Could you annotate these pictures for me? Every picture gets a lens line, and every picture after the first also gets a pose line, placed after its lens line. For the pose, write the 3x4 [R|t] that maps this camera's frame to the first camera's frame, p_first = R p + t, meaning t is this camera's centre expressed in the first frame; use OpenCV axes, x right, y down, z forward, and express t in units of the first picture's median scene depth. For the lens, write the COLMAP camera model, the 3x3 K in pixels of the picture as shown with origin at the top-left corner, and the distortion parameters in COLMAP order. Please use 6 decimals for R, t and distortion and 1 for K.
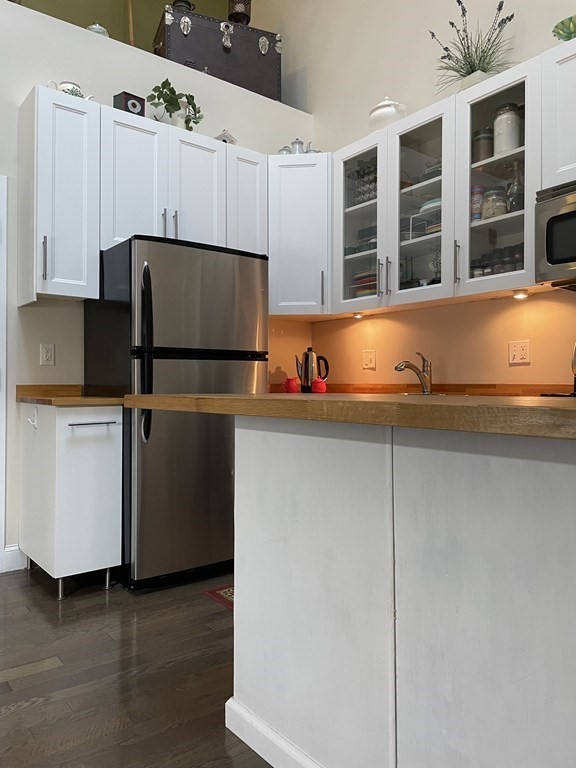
lens RADIAL K [[588.1, 0, 290.5], [0, 588.1, 384.2], [0, 0, 1]] dist [0.037088, -0.006651]
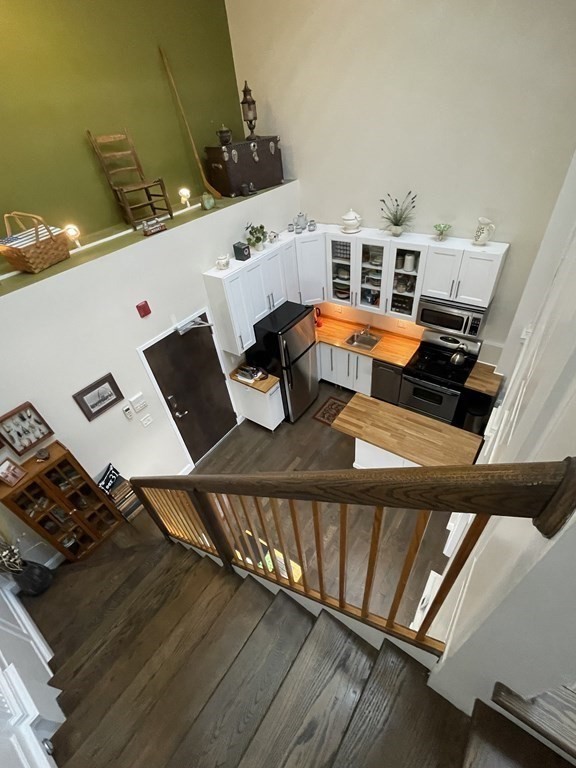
lens RADIAL K [[342.5, 0, 287.6], [0, 342.5, 382.2], [0, 0, 1]] dist [-0.002905, -0.000634]
pose [[0.956189, -0.259236, 0.136014, -0.409774], [0.112546, 0.754418, 0.646674, -0.893948], [-0.270252, -0.603035, 0.750542, -0.243928]]
